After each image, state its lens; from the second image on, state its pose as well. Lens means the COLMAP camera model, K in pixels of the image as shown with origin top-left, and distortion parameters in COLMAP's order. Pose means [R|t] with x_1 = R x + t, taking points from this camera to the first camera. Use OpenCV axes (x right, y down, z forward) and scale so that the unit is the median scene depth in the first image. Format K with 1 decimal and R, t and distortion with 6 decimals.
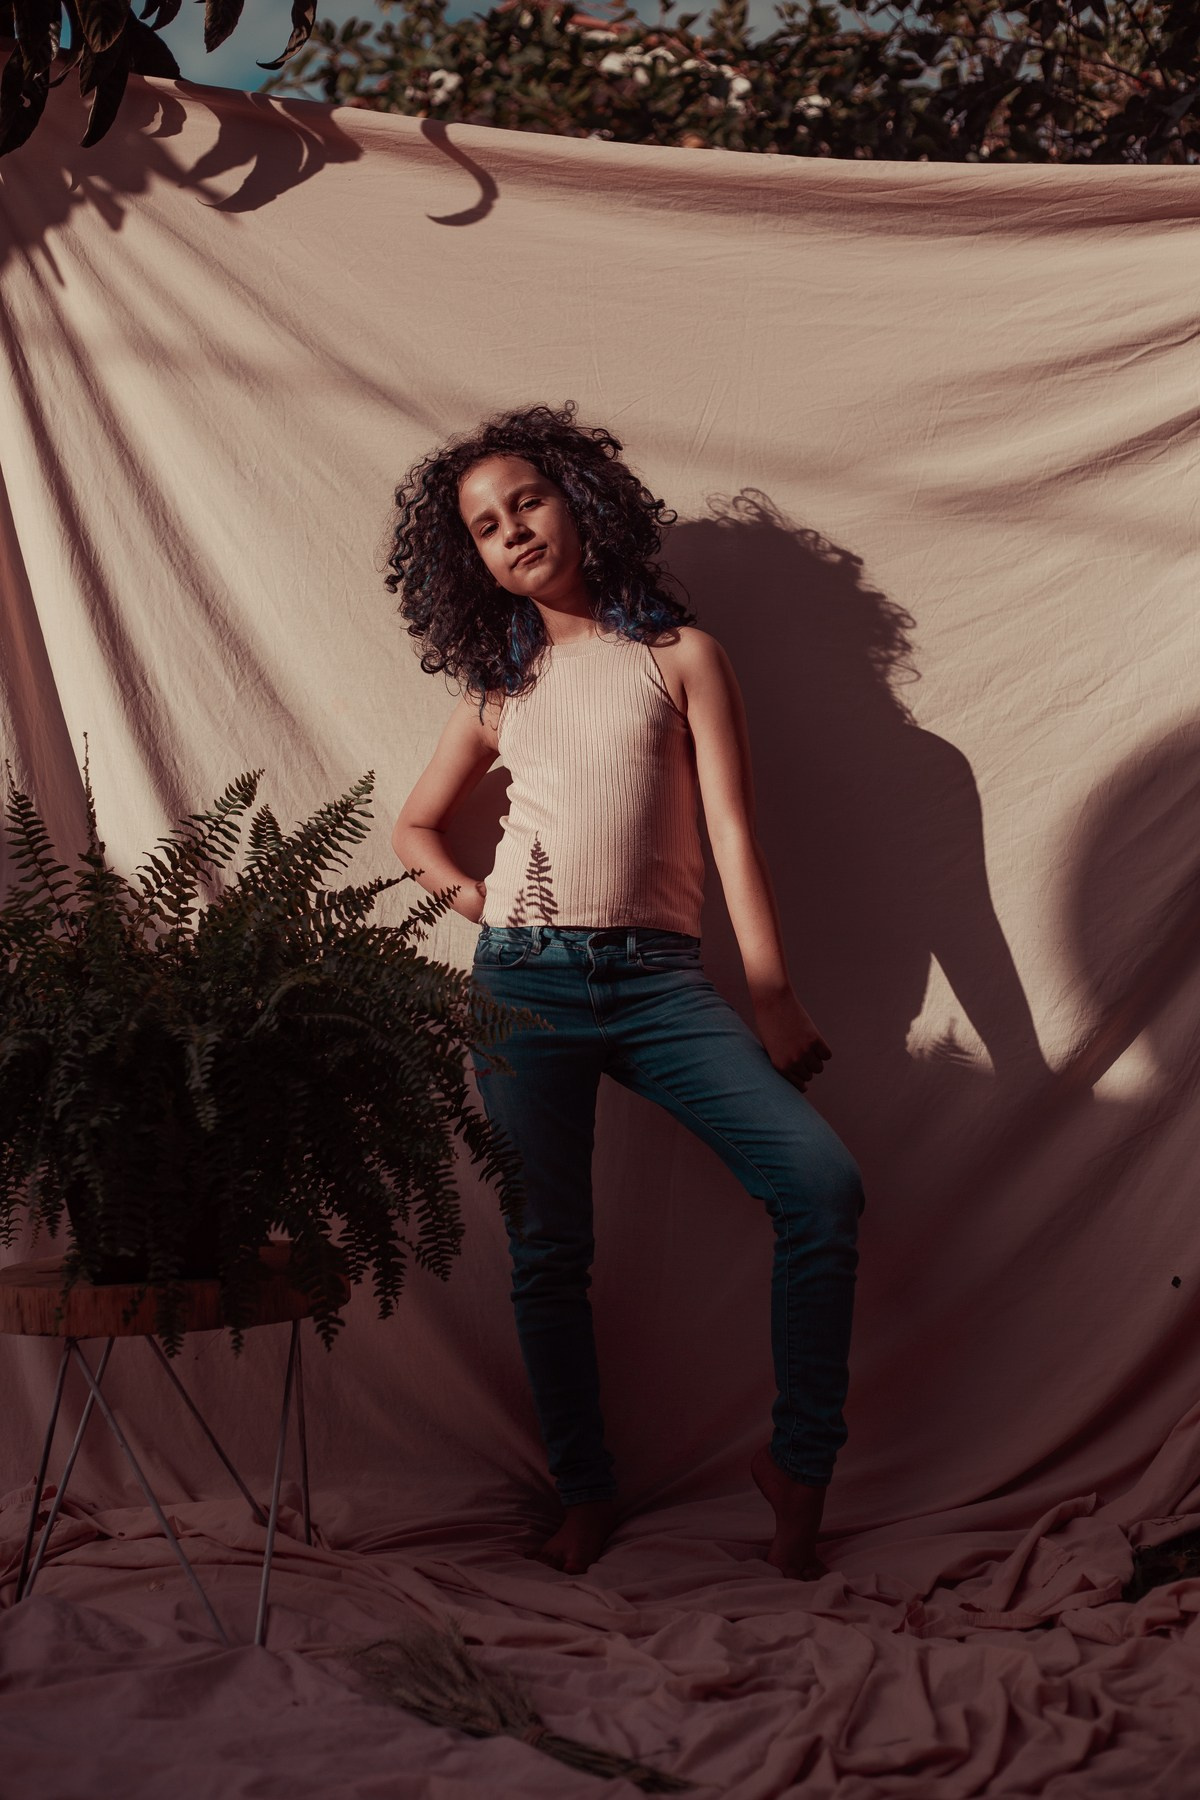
lens RADIAL K [[2429.2, 0, 600.0], [0, 2429.2, 900.0], [0, 0, 1]] dist [-0.037584, -0.320760]
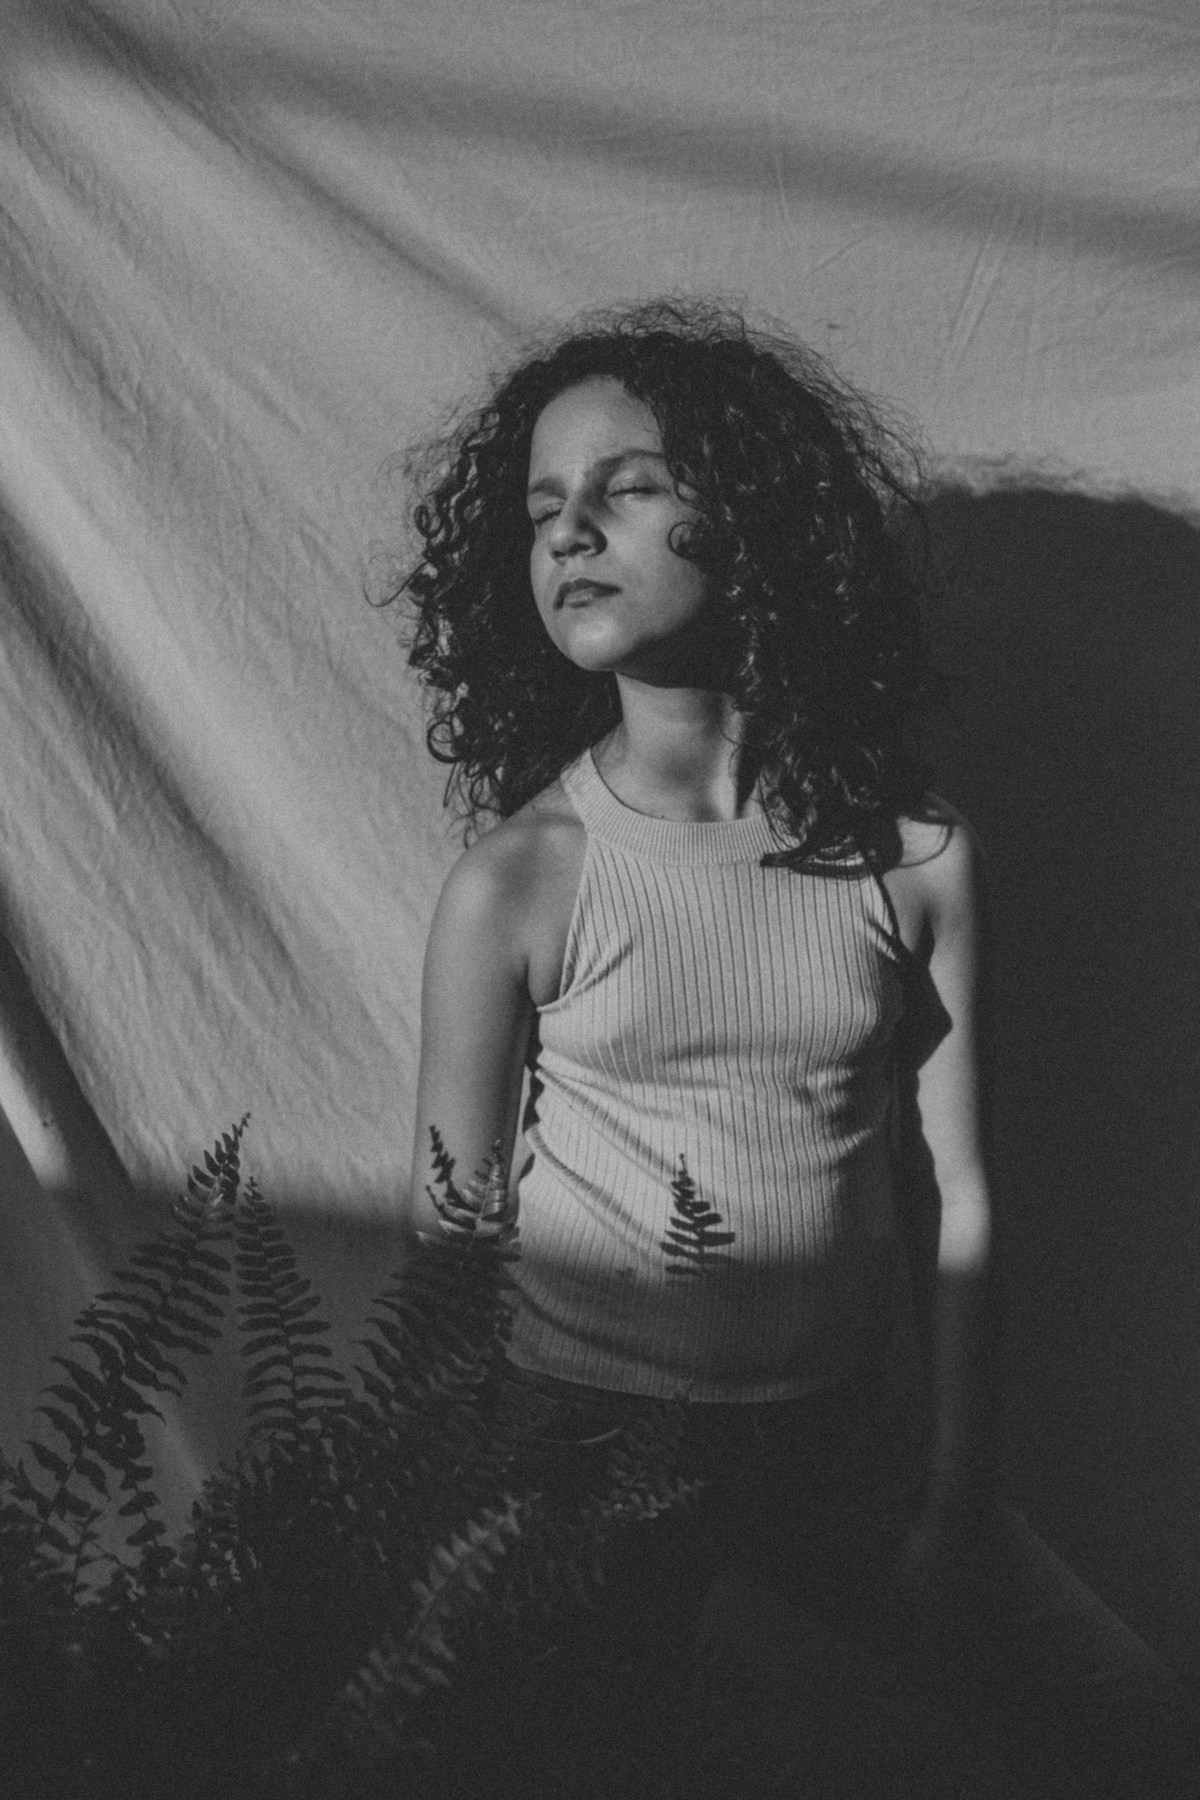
lens RADIAL K [[2394.1, 0, 602.7], [0, 2394.1, 910.0], [0, 0, 1]] dist [0.025852, -0.650637]
pose [[0.986116, -0.038469, 0.161538, -0.173388], [0.010660, 0.985455, 0.169604, -0.202828], [-0.165713, -0.165528, 0.972183, 0.624616]]
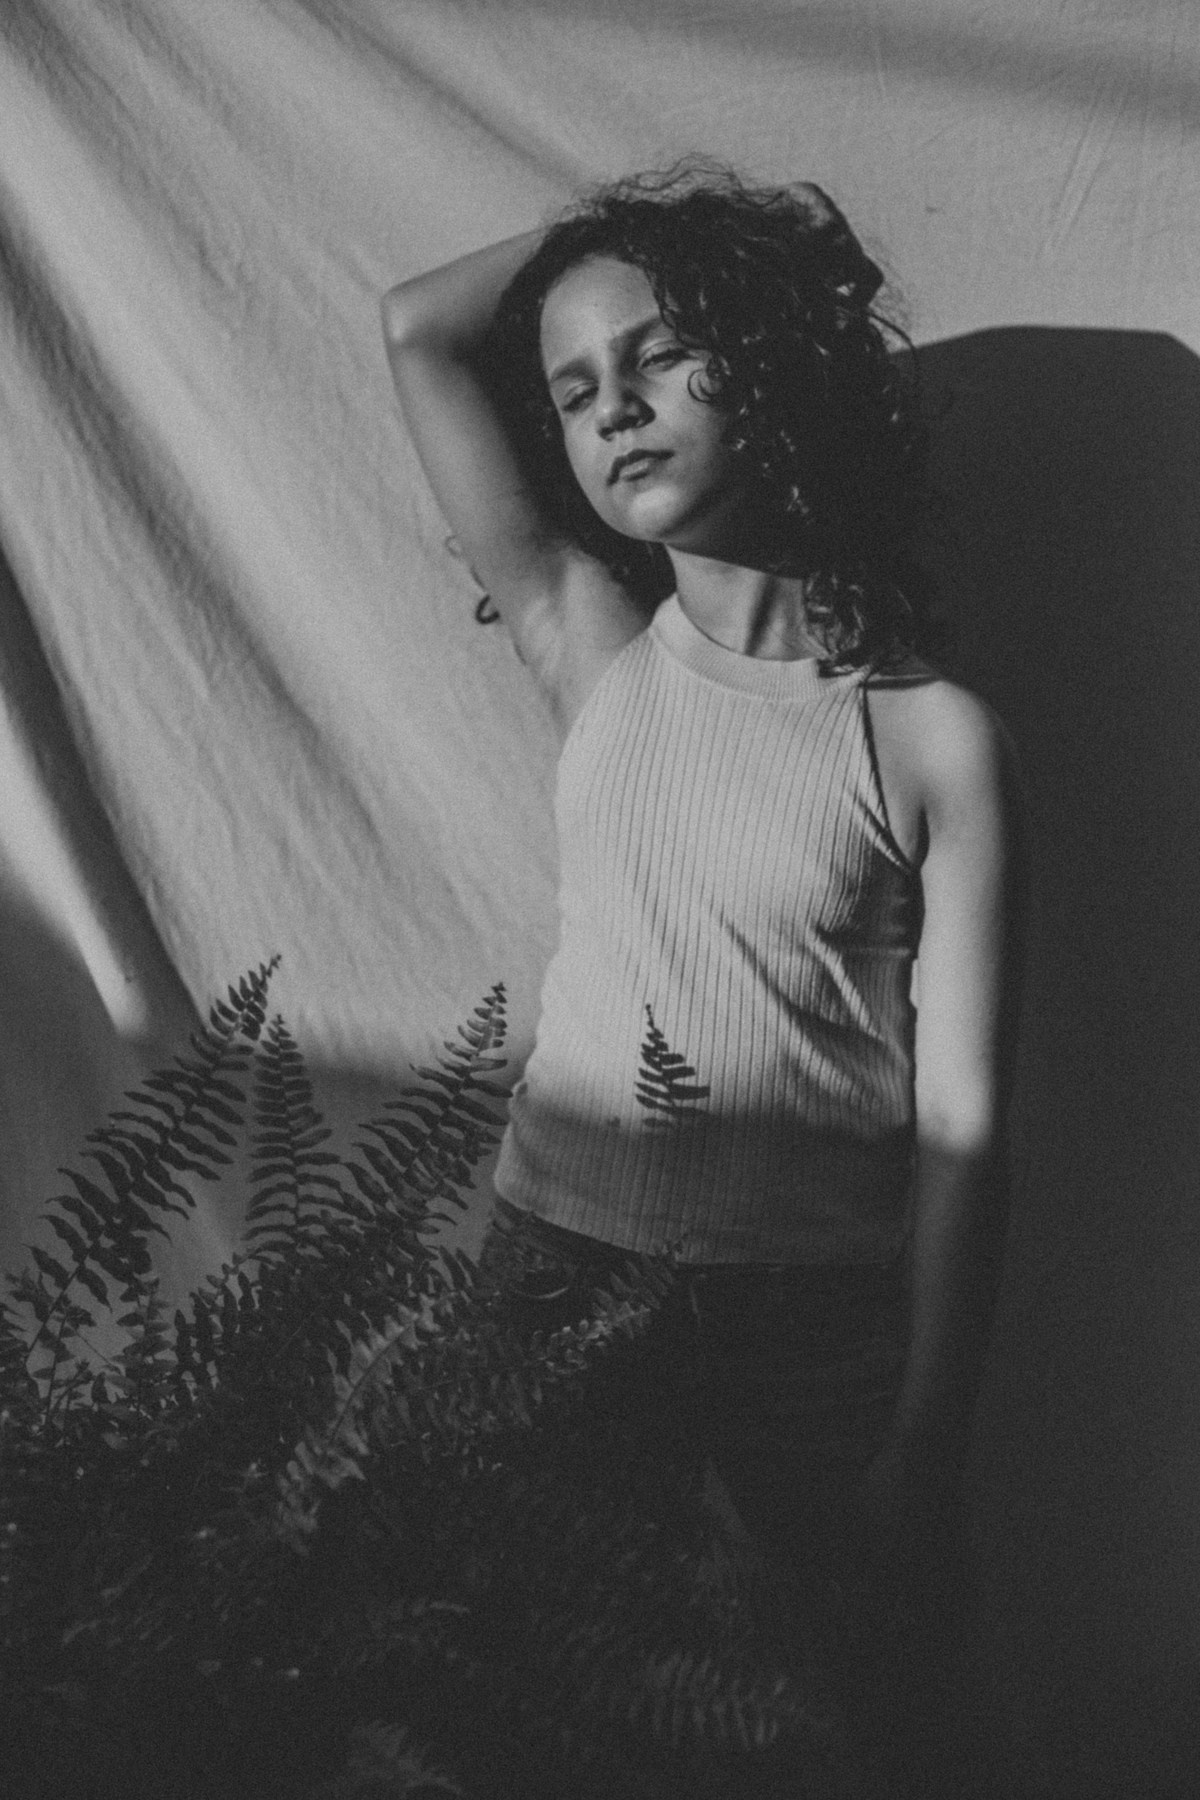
lens RADIAL K [[2407.2, 0, 581.5], [0, 2407.2, 906.3], [0, 0, 1]] dist [-0.013129, -0.464412]
pose [[0.999412, -0.005355, 0.033881, -0.112806], [-0.000741, 0.984138, 0.177401, -0.175403], [-0.034294, -0.177322, 0.983555, 0.606627]]
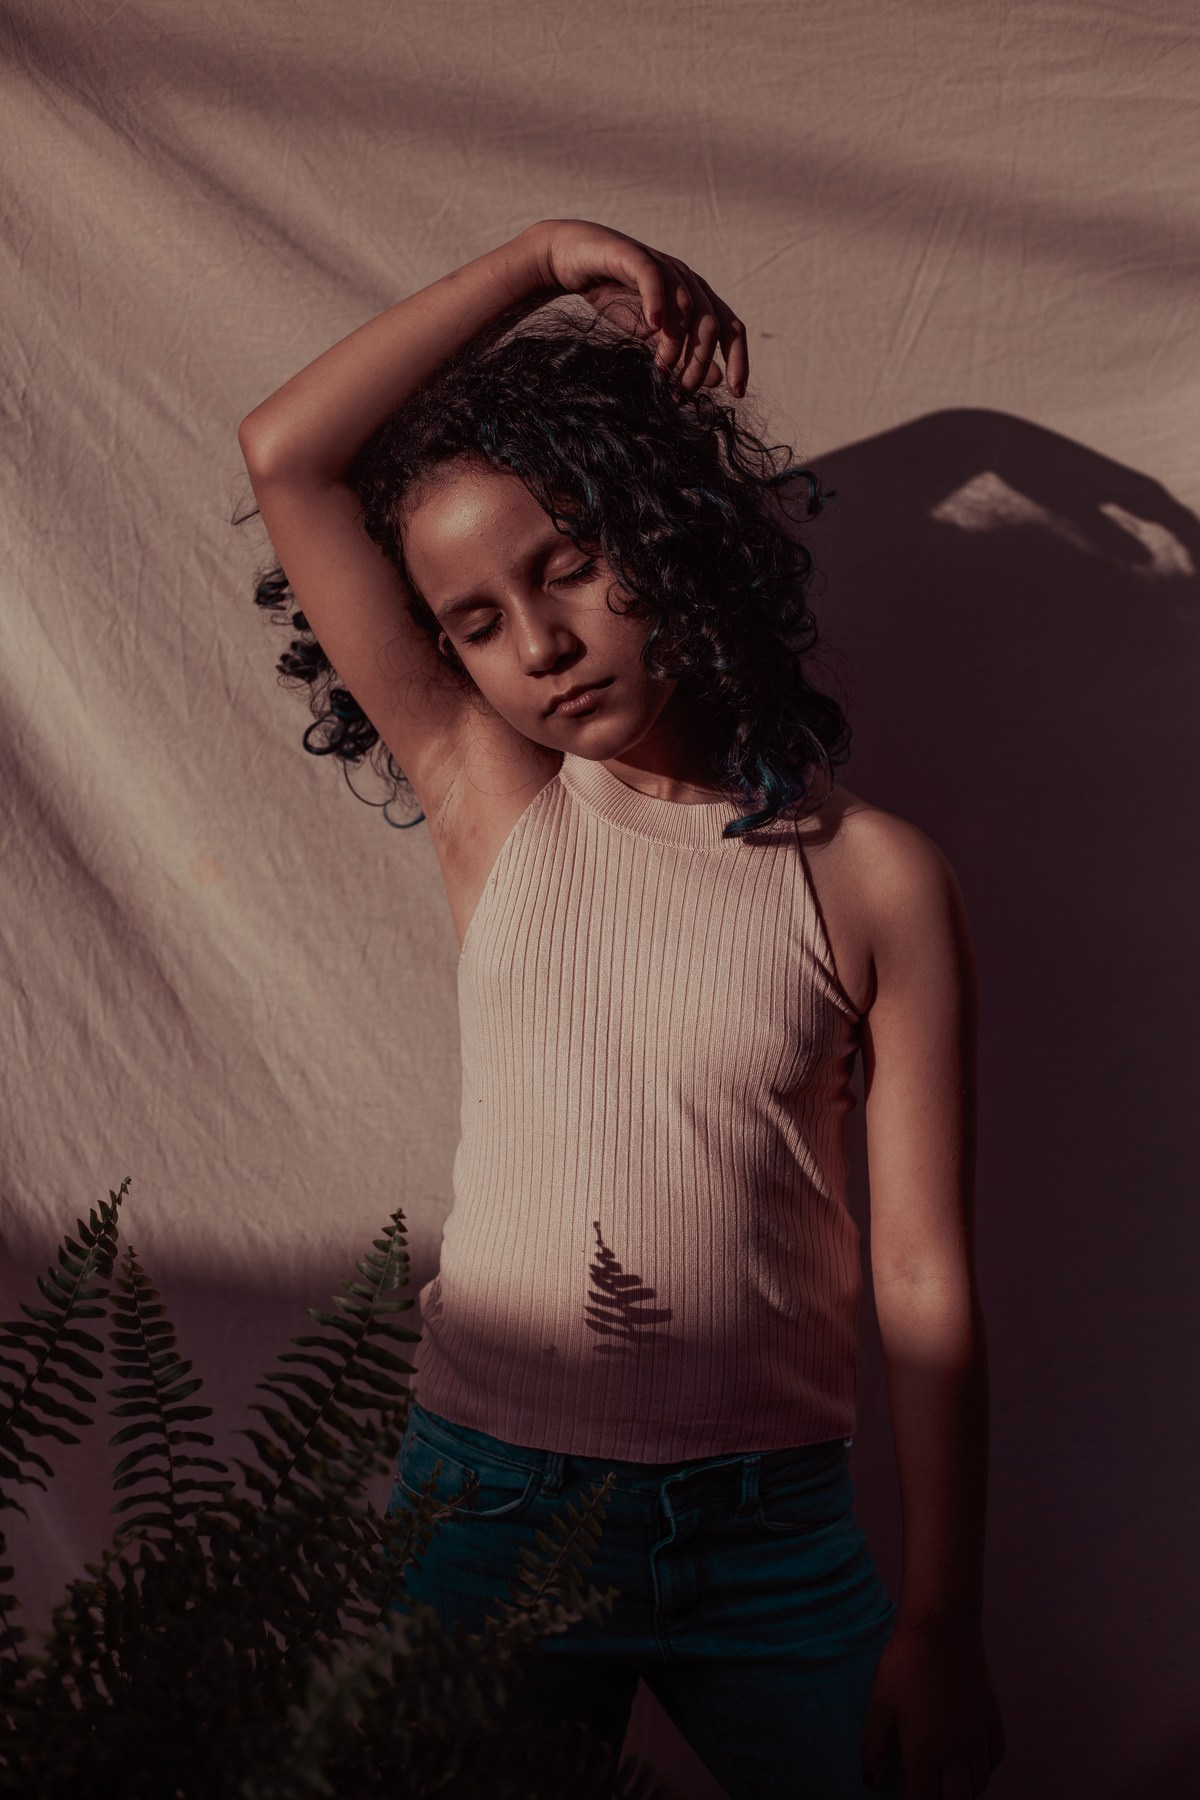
lens RADIAL K [[2407.2, 0, 581.5], [0, 2407.2, 906.3], [0, 0, 1]] dist [-0.013129, -0.464412]
pose [[0.982841, -0.031229, 0.181793, -0.162245], [0.004471, 0.989307, 0.145778, -0.192989], [-0.184401, -0.142464, 0.972471, 0.667524]]
